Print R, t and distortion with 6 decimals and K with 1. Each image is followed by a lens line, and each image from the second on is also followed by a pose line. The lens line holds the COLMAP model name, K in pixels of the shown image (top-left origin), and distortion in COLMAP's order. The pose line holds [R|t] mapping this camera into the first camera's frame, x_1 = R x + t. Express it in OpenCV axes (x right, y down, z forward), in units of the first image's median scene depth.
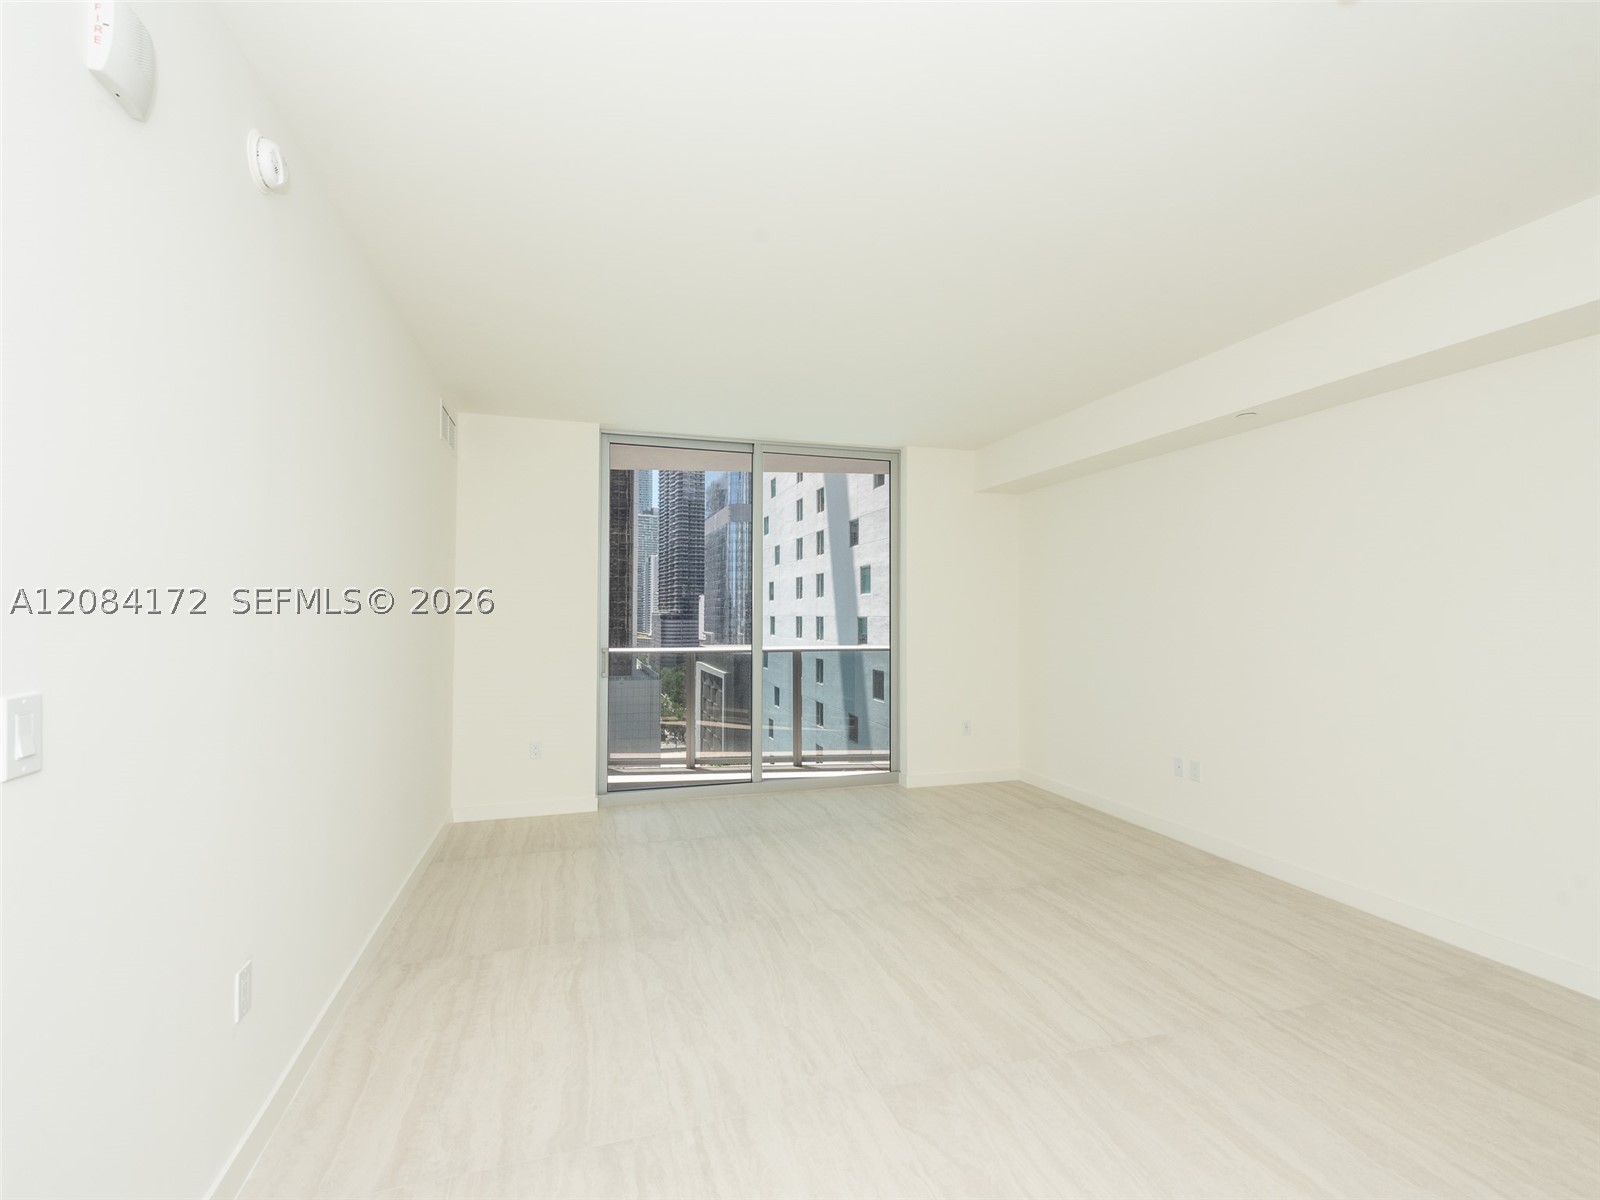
lens RADIAL K [[696.4, 0, 770.7], [0, 696.4, 630.1], [0, 0, 1]] dist [0.021020, -0.006056]
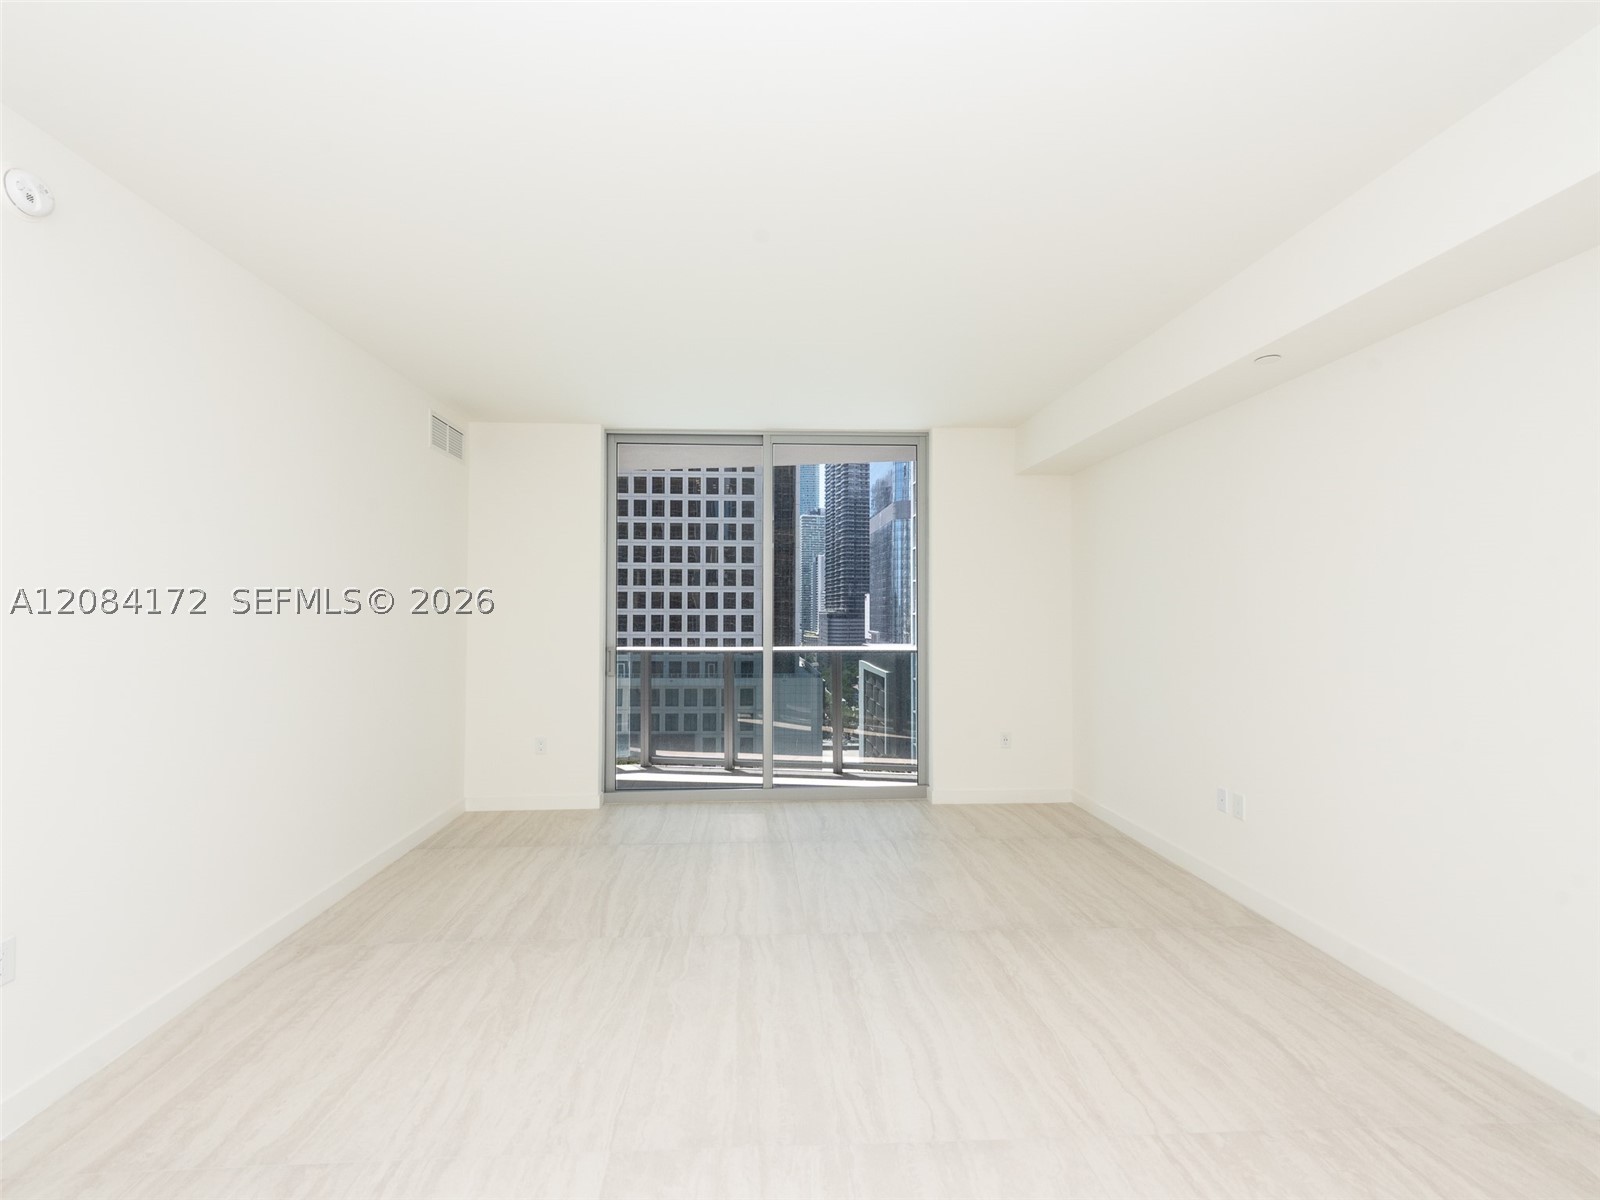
lens RADIAL K [[696.4, 0, 776.5], [0, 696.4, 627.1], [0, 0, 1]] dist [0.021020, -0.006056]
pose [[0.973083, 0.002480, -0.230441, 0.230512], [-0.003097, 0.999993, -0.002316, -0.001075], [0.230434, 0.002967, 0.973083, 0.077753]]
